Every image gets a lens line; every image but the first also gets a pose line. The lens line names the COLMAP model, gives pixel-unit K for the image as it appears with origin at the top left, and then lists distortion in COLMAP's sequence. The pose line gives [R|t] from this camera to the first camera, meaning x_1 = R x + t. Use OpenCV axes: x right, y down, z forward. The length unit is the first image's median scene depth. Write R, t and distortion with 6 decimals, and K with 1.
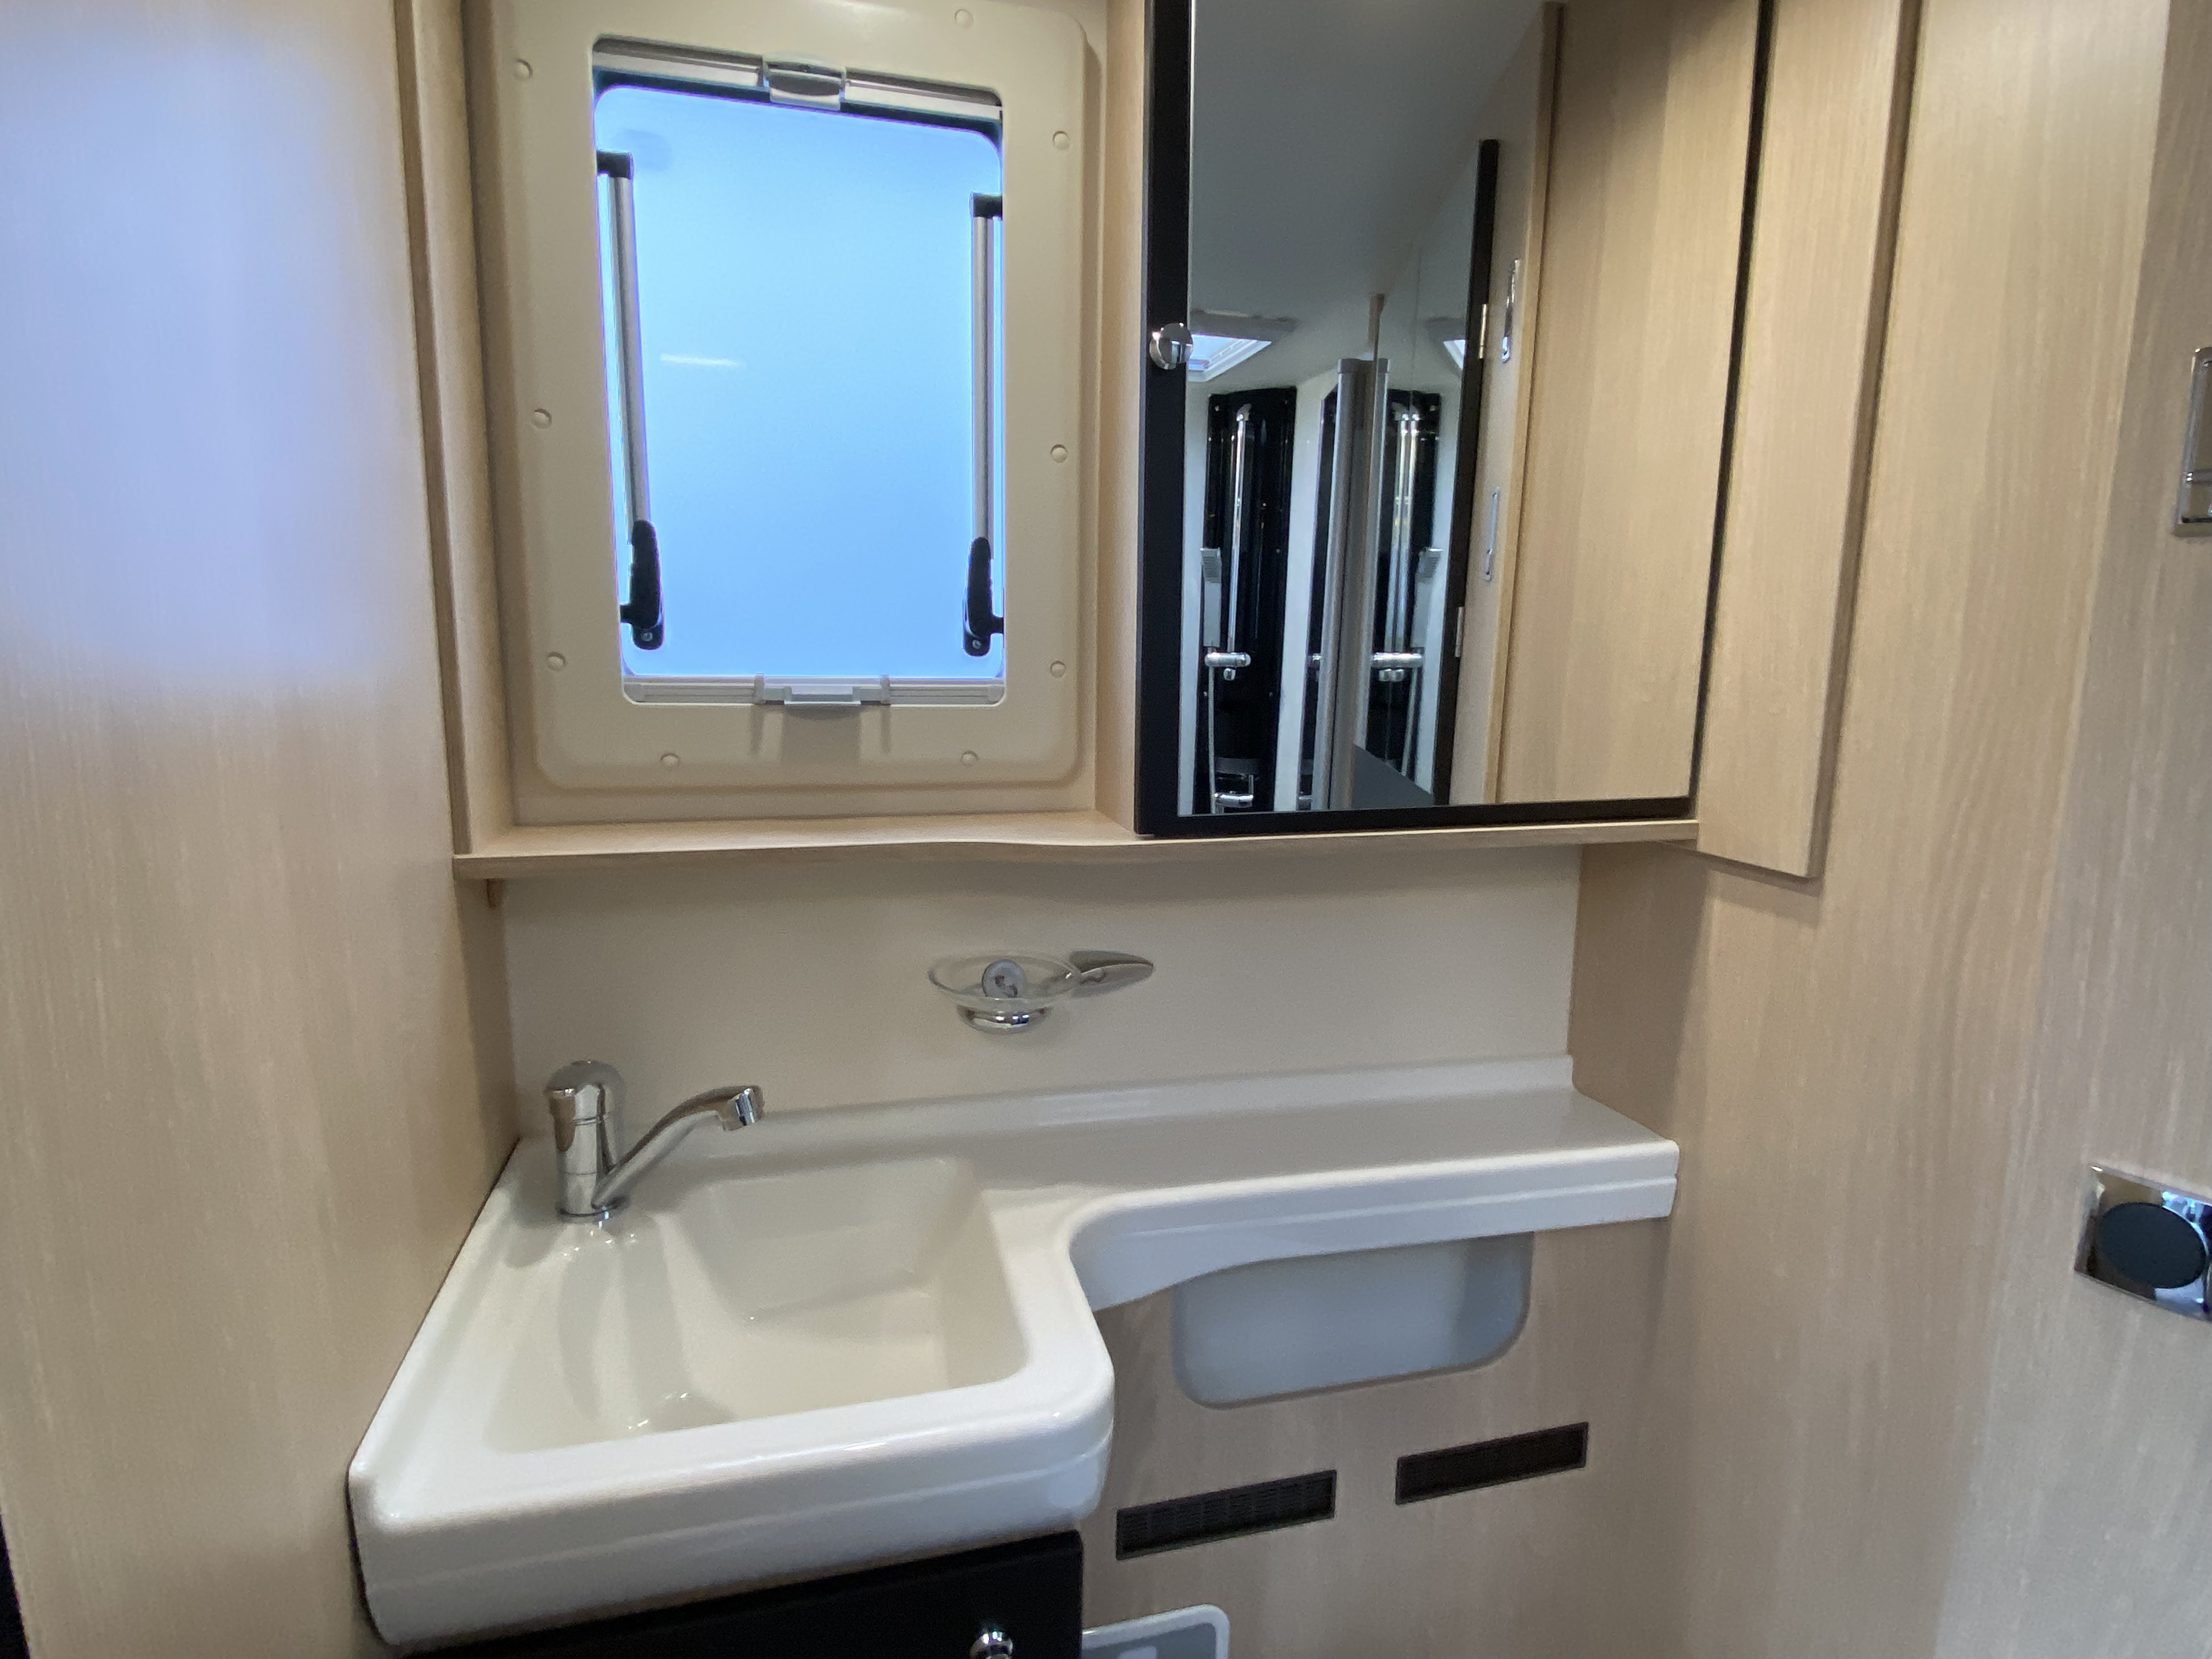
lens RADIAL K [[1107.3, 0, 1106.1], [0, 1107.3, 832.6], [0, 0, 1]] dist [0.004740, -0.012471]
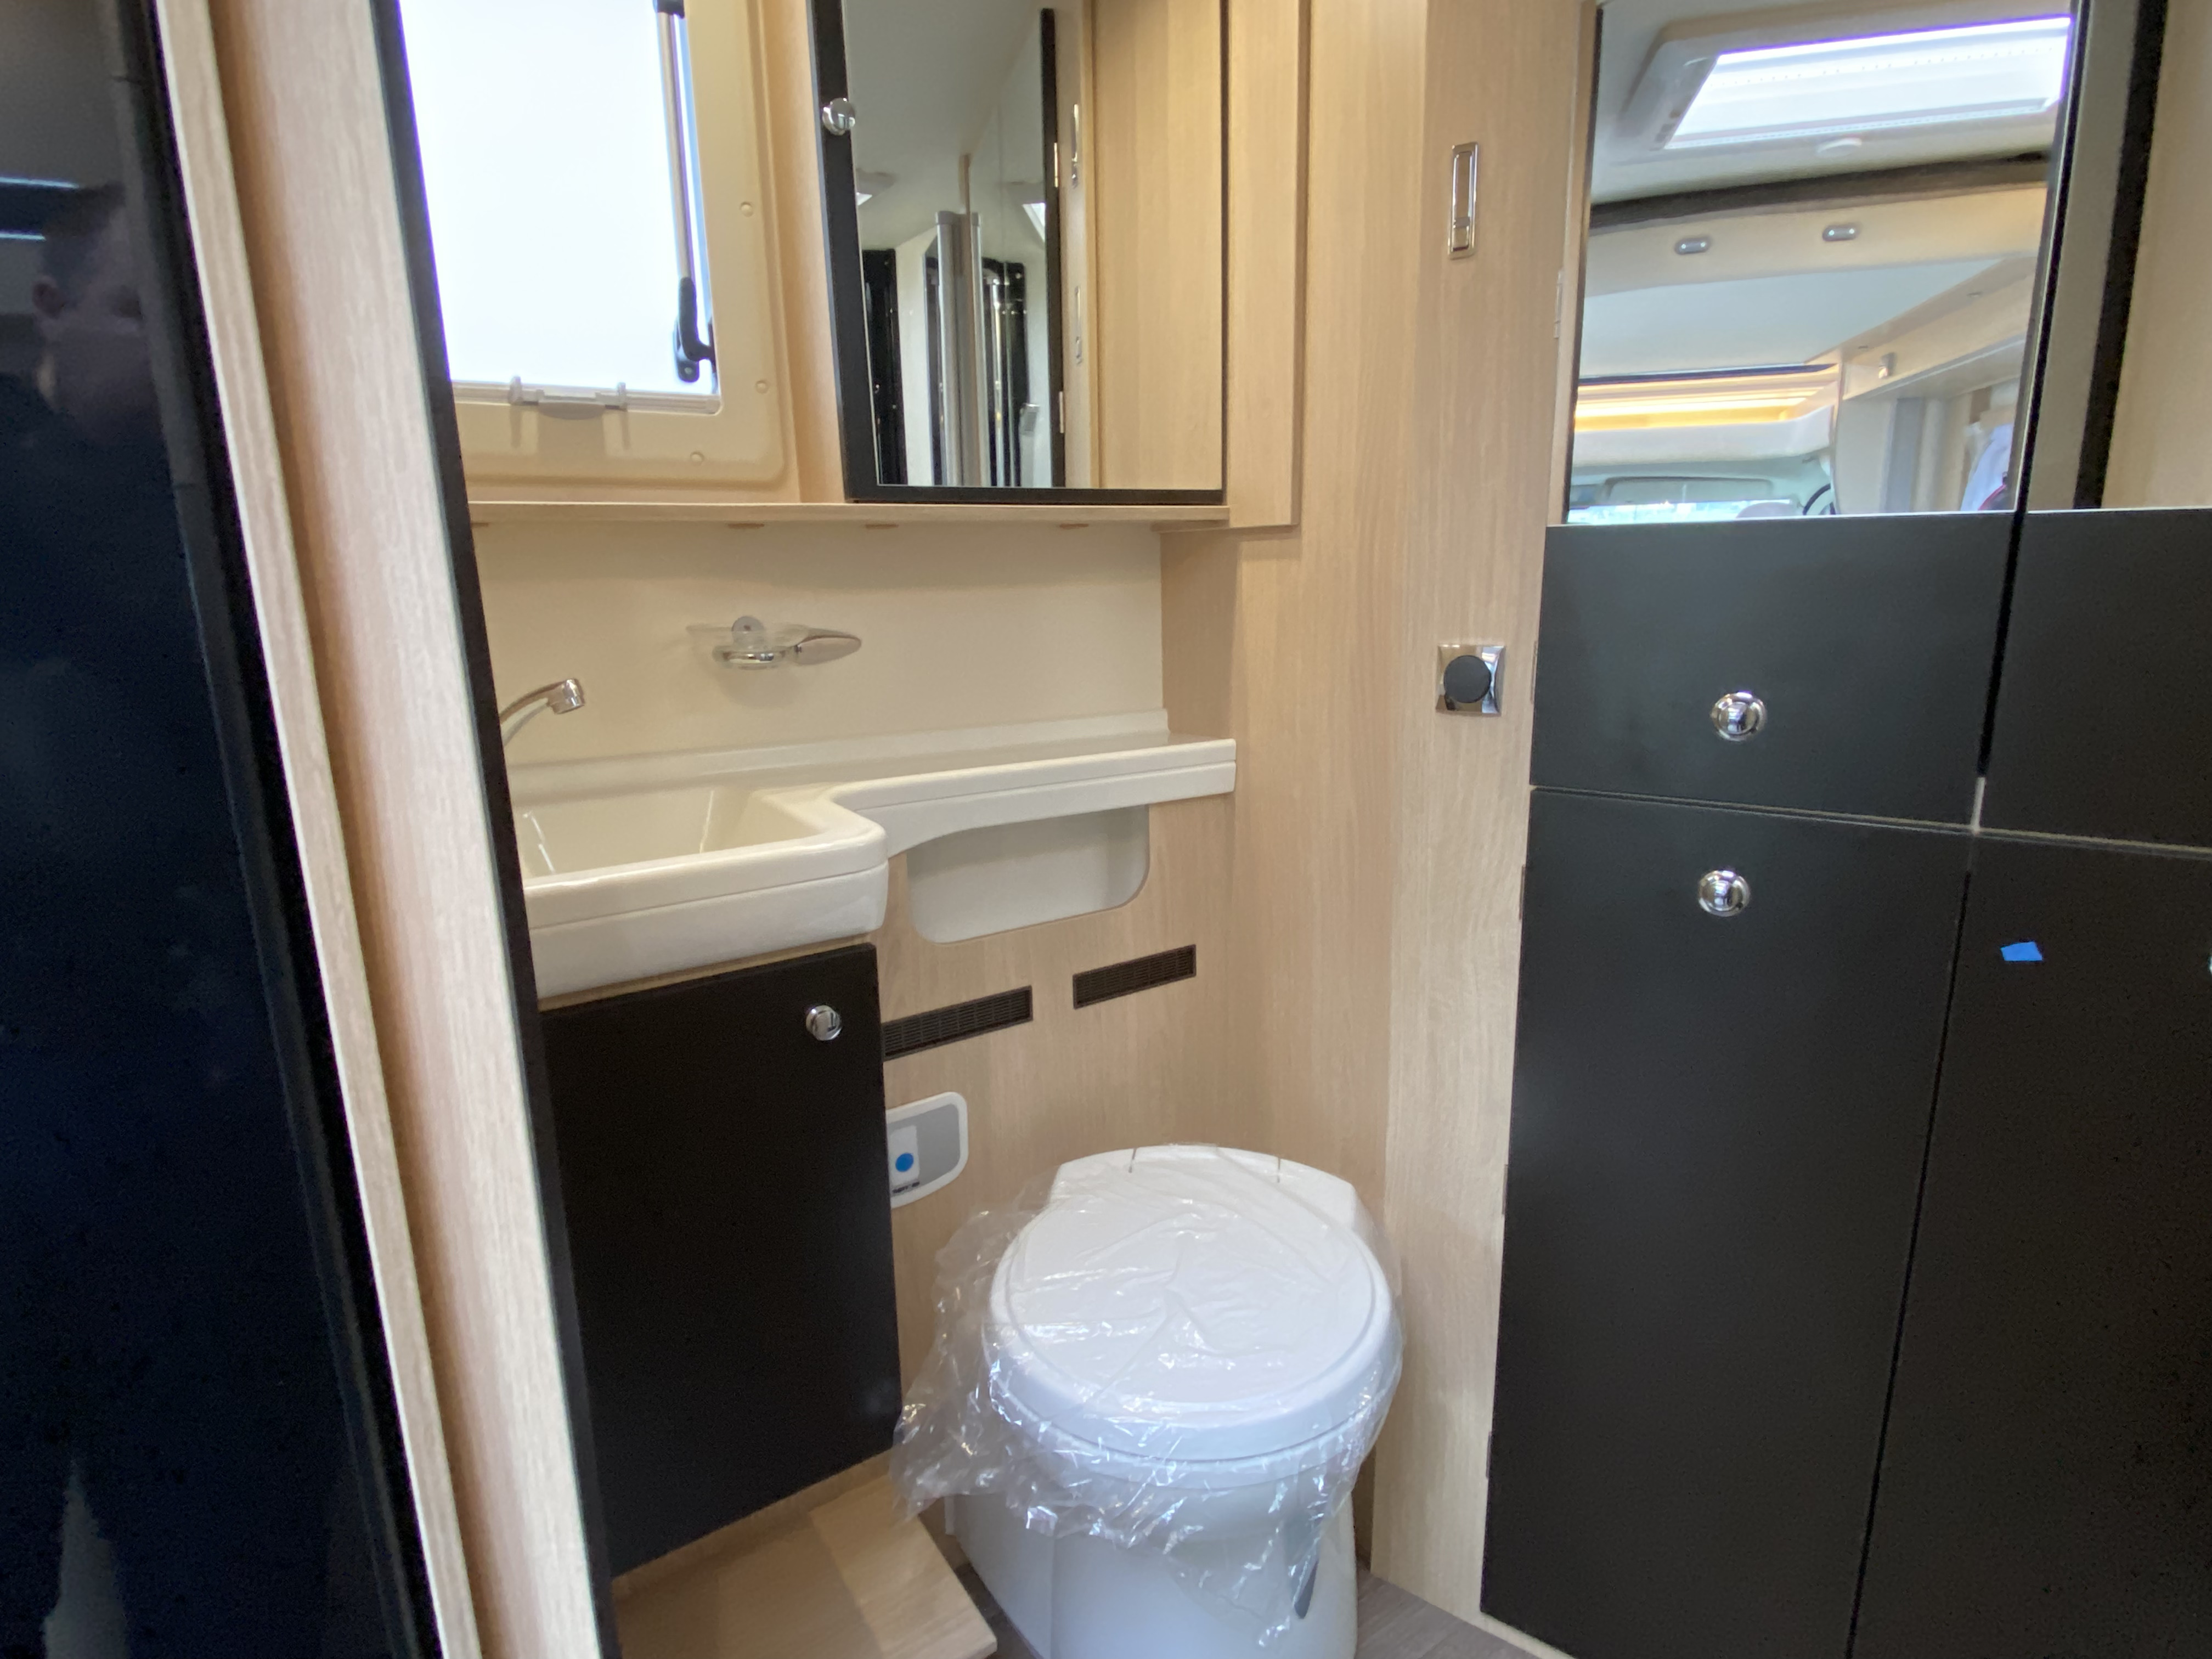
lens RADIAL K [[1107.3, 0, 1101.5], [0, 1107.3, 828.1], [0, 0, 1]] dist [0.004740, -0.012471]
pose [[0.942227, -0.108730, 0.316836, -0.129055], [0.088155, 0.993000, 0.078610, 0.277619], [-0.323166, -0.046138, 0.945217, -0.339087]]
